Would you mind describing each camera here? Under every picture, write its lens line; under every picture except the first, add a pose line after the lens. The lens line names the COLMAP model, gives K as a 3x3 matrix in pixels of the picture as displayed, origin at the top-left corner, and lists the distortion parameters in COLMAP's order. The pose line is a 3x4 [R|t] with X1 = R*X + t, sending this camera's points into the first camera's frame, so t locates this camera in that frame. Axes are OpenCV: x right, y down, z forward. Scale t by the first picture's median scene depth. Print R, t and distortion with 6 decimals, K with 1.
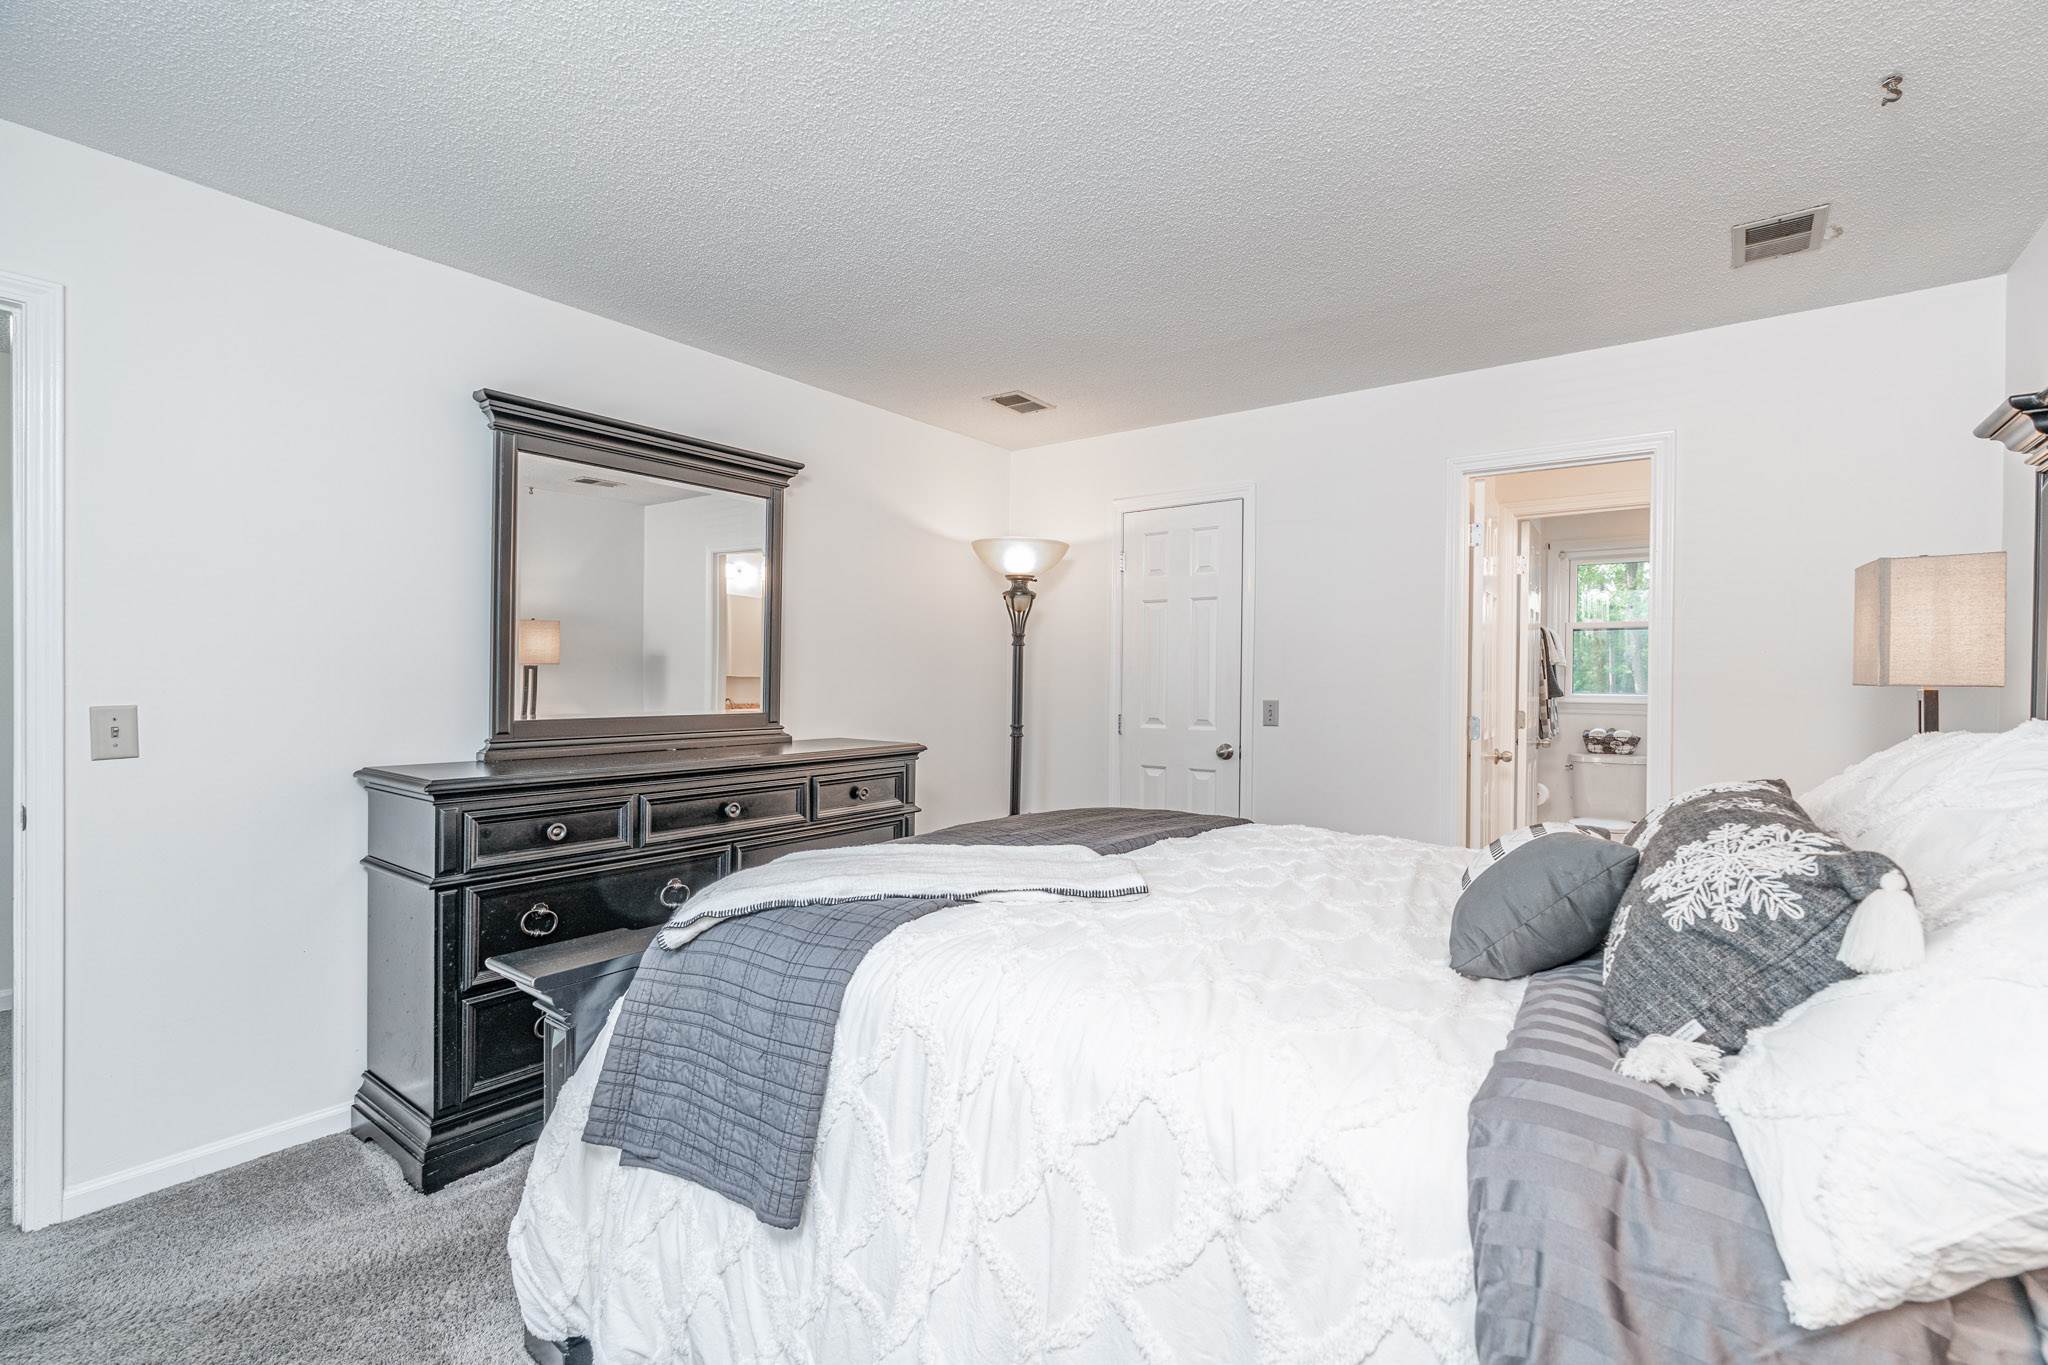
lens RADIAL K [[918.9, 0, 1042.4], [0, 918.9, 689.3], [0, 0, 1]] dist [-0.000067, 0.000805]
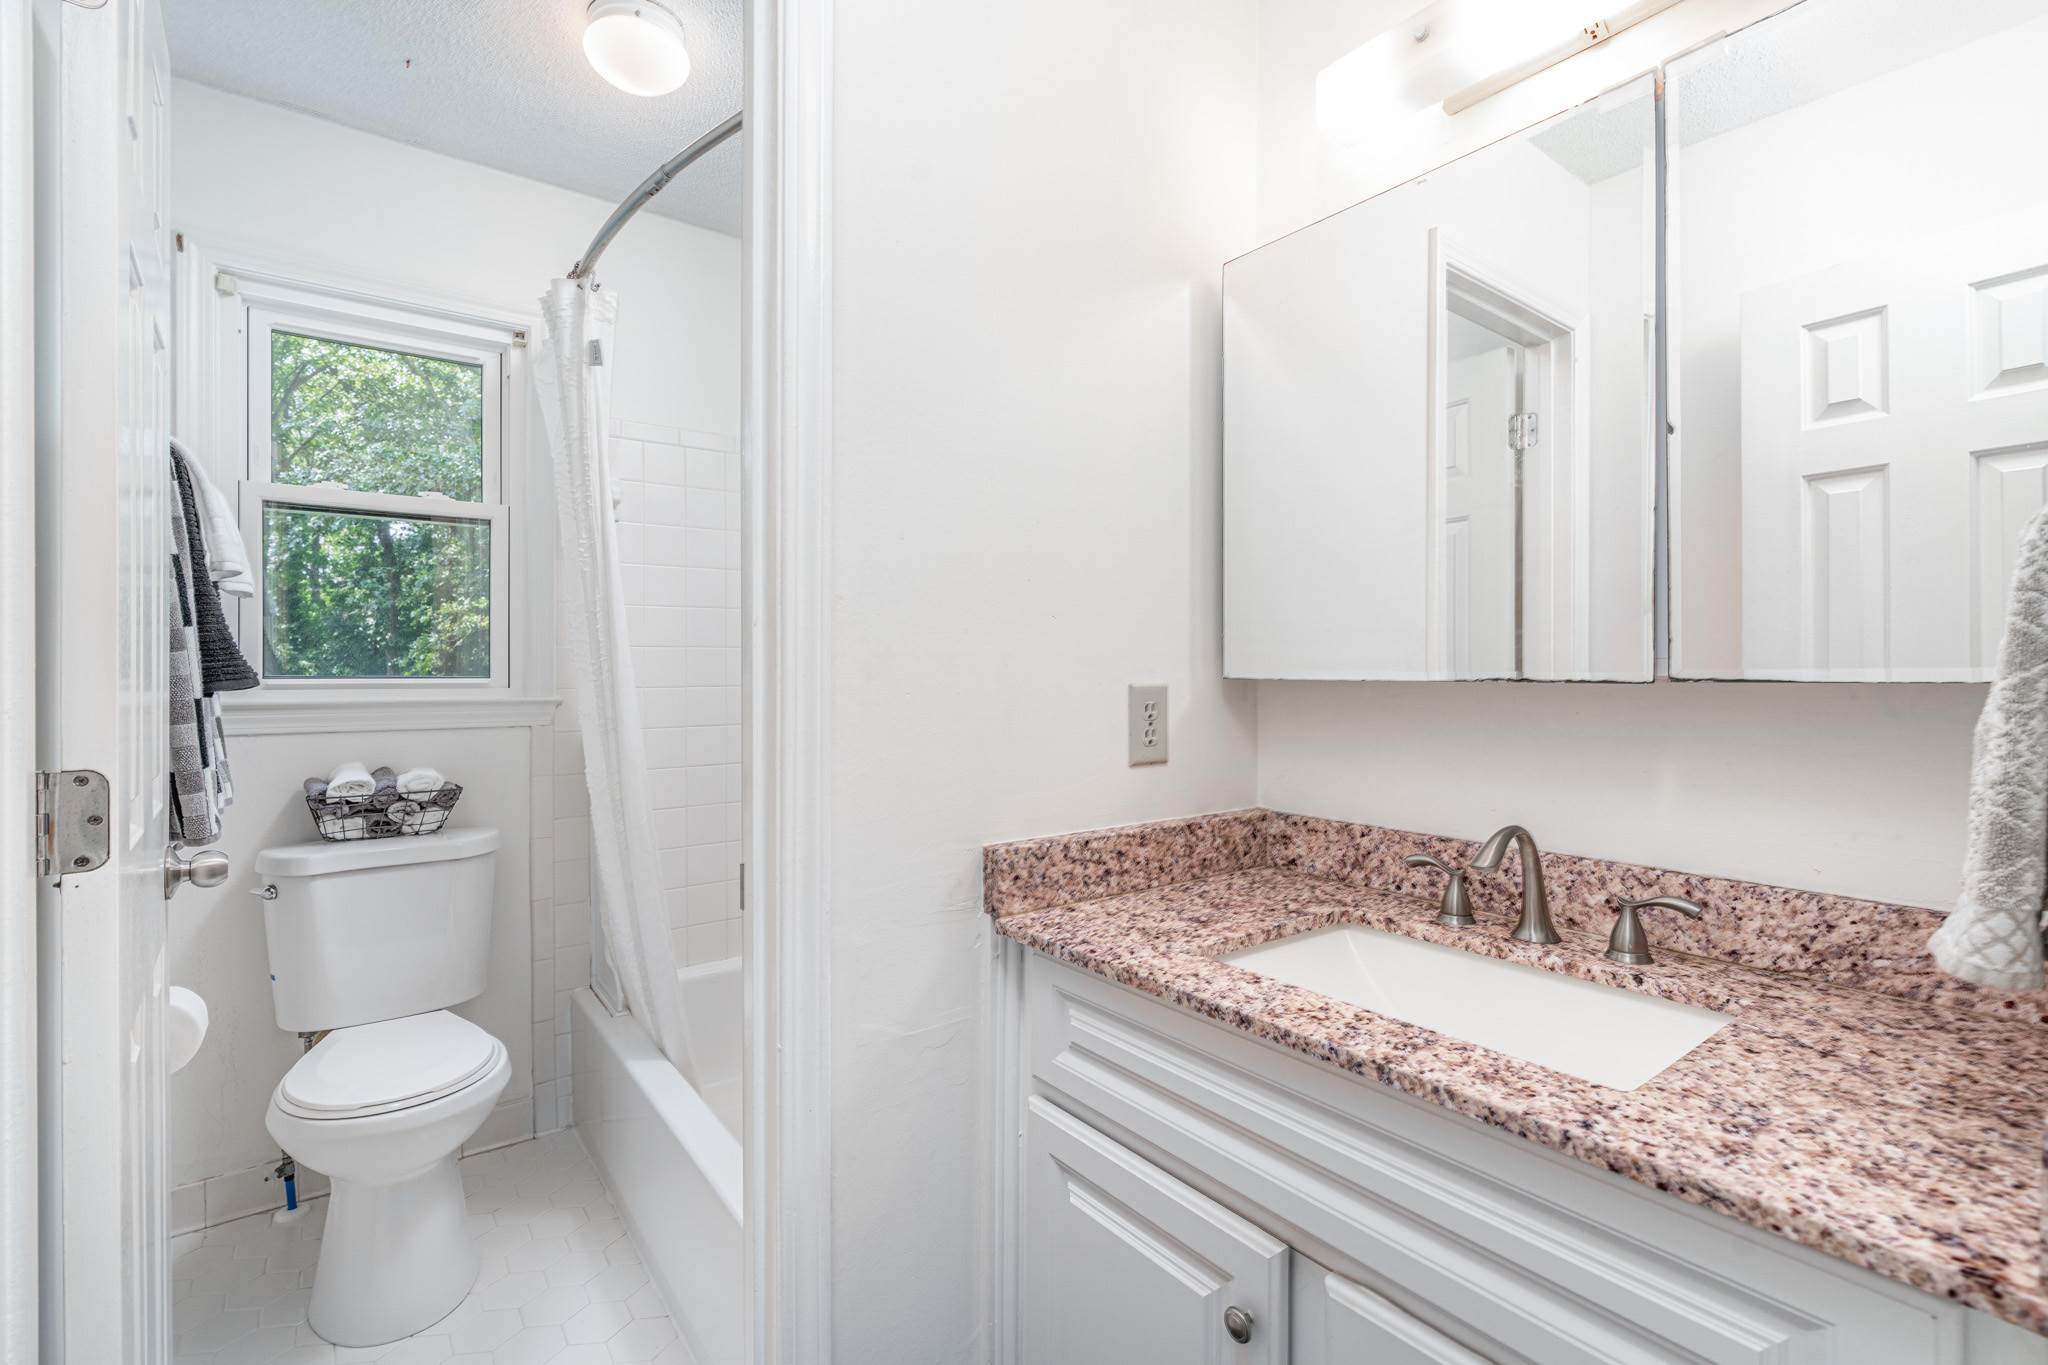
lens RADIAL K [[919.7, 0, 1054.1], [0, 919.7, 675.5], [0, 0, 1]] dist [0.000897, -0.000404]
pose [[0.264396, -0.008289, 0.964379, 0.329668], [0.012490, 0.999909, 0.005170, 0.005526], [-0.964333, 0.010678, 0.264475, 0.641165]]
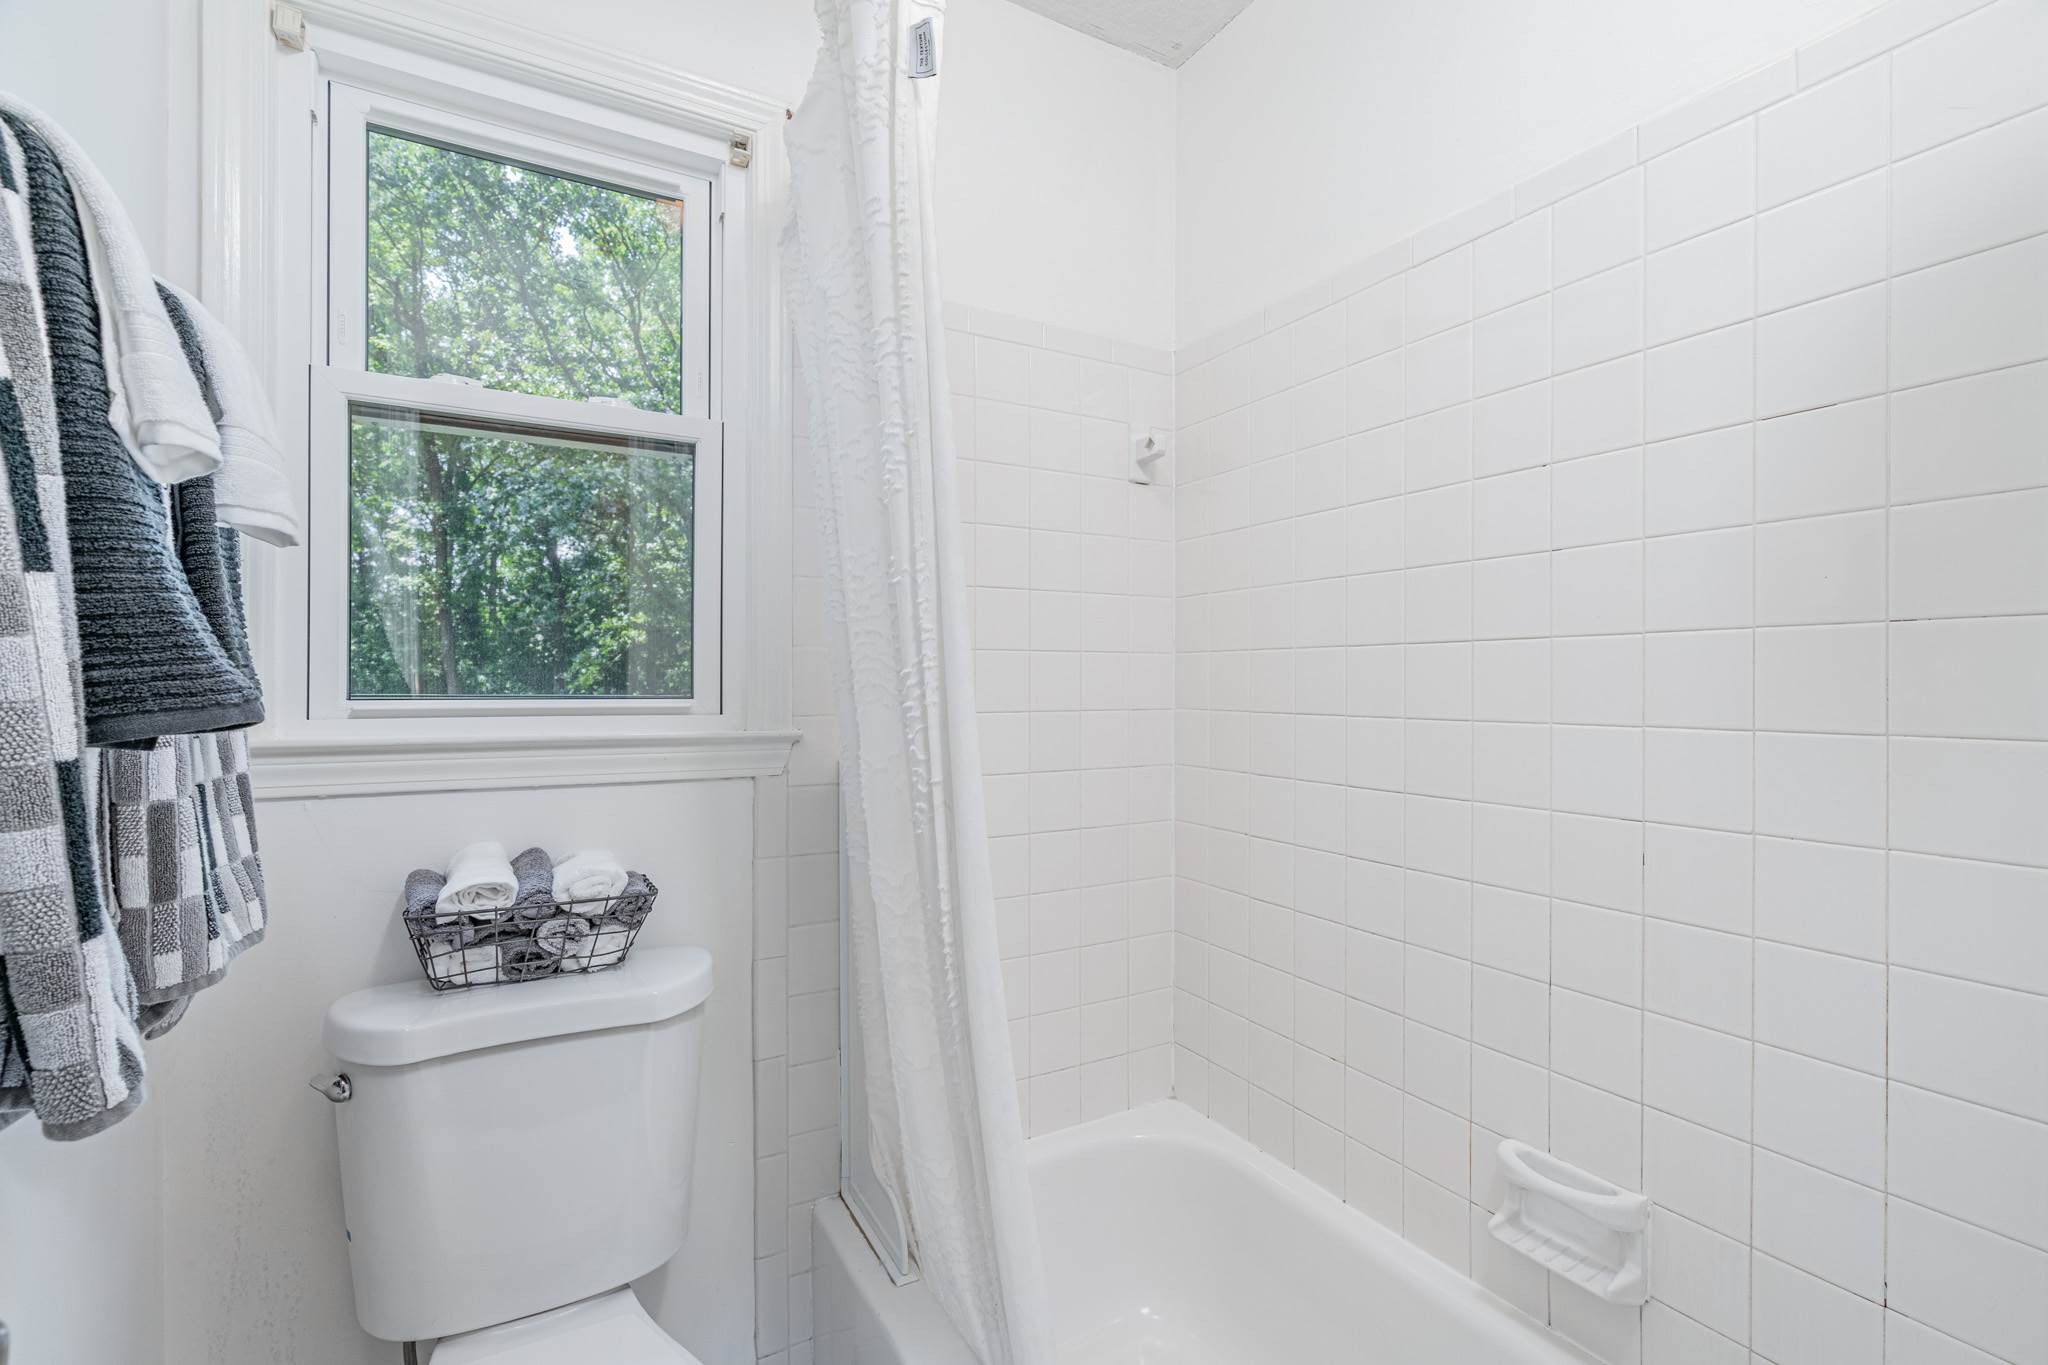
lens RADIAL K [[918.9, 0, 1042.4], [0, 918.9, 689.3], [0, 0, 1]] dist [-0.000067, 0.000805]
pose [[0.395788, -0.005818, 0.918324, 0.471138], [0.010117, 0.999947, 0.001975, 0.003315], [-0.918286, 0.008509, 0.395826, 0.811973]]
